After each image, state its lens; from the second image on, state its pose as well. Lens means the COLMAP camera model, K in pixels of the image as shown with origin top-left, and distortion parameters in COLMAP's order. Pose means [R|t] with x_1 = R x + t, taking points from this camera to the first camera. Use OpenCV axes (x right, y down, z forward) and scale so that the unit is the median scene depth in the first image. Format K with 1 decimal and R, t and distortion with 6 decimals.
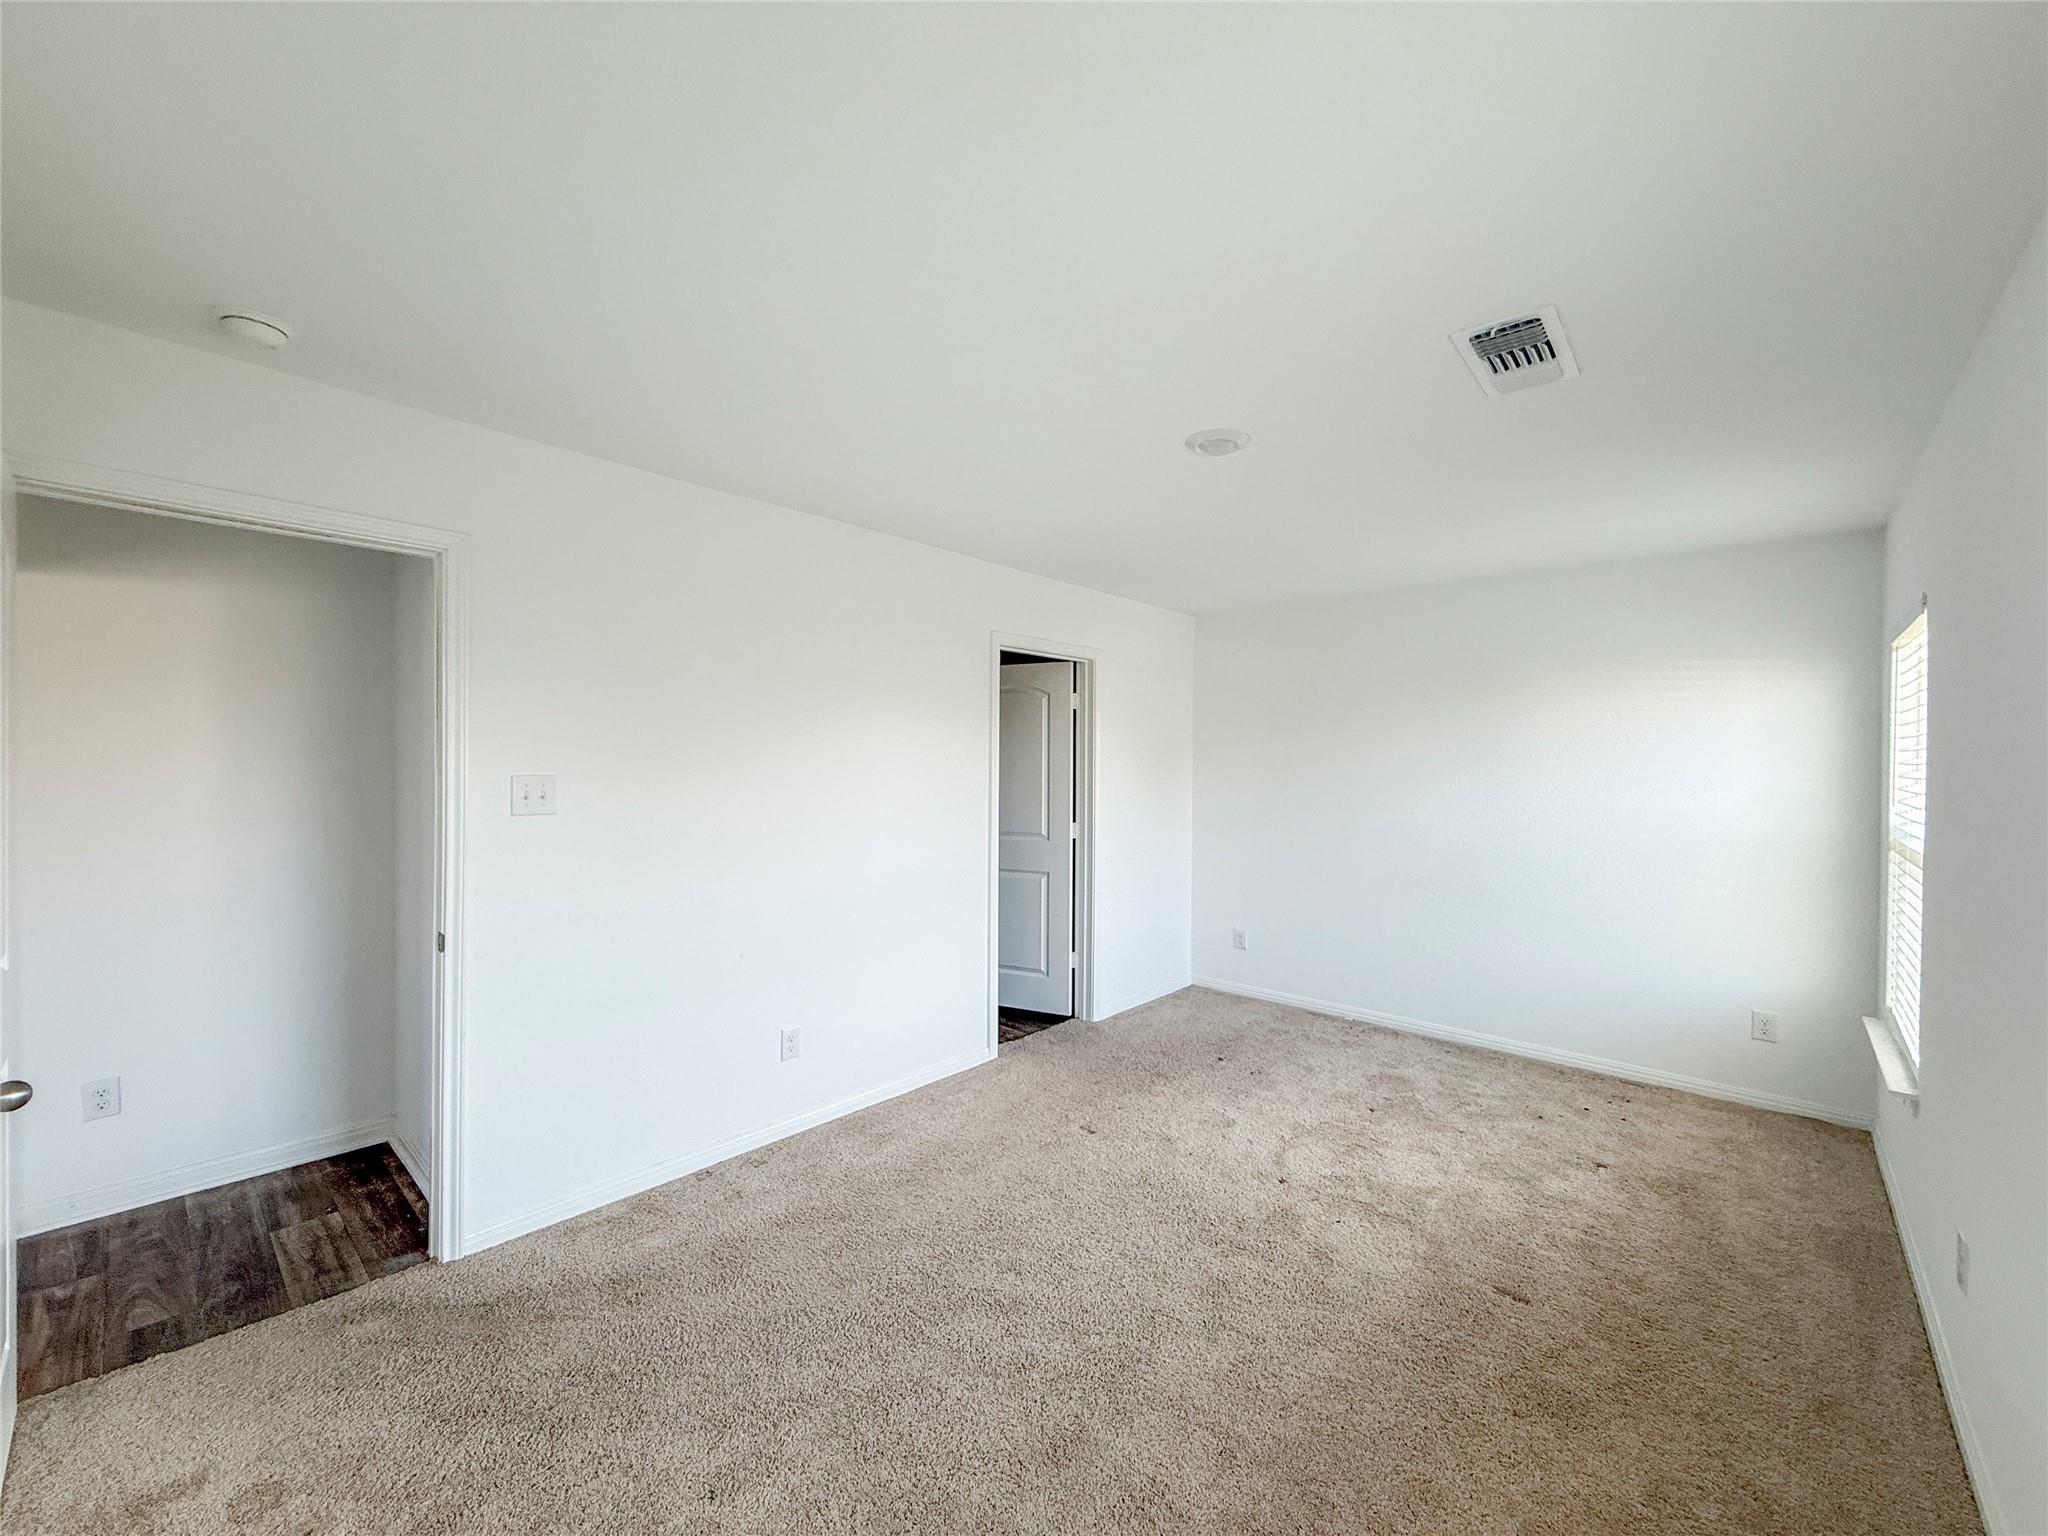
lens RADIAL K [[816.6, 0, 1024.6], [0, 816.6, 772.2], [0, 0, 1]] dist [0.000567, 0.000079]
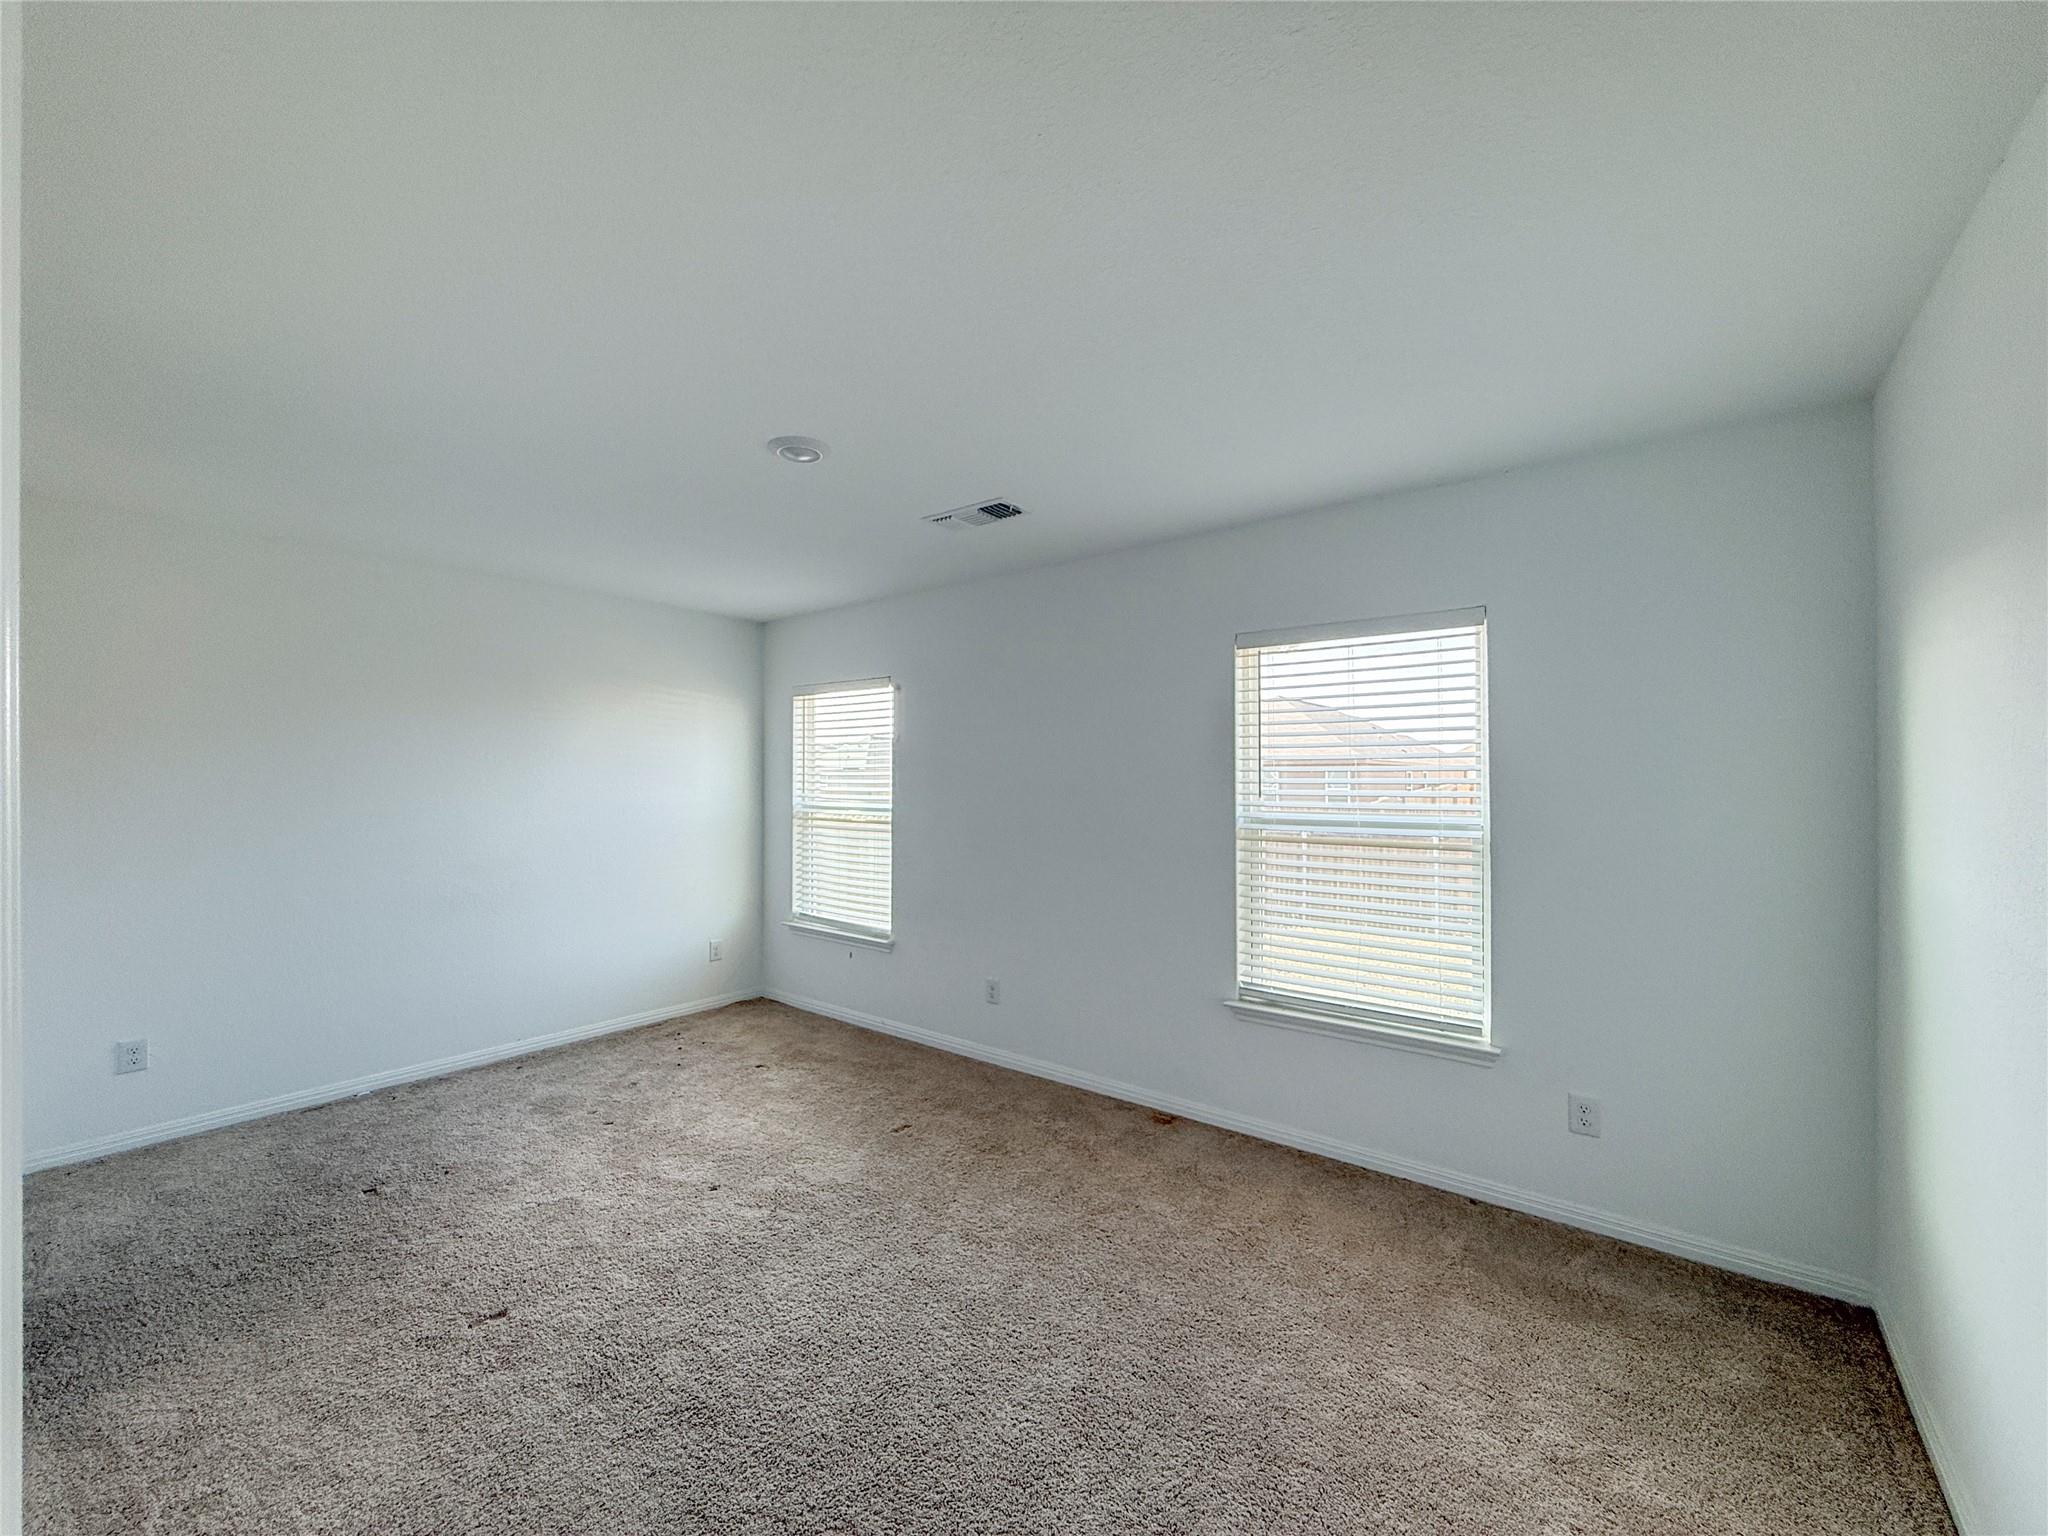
lens RADIAL K [[816.6, 0, 1020.7], [0, 816.6, 772.1], [0, 0, 1]] dist [0.000567, 0.000079]
pose [[-0.075920, -0.001441, 0.997113, -0.546045], [0.009972, 0.999948, 0.002205, -0.000312], [-0.997064, 0.010111, -0.075902, 0.548604]]
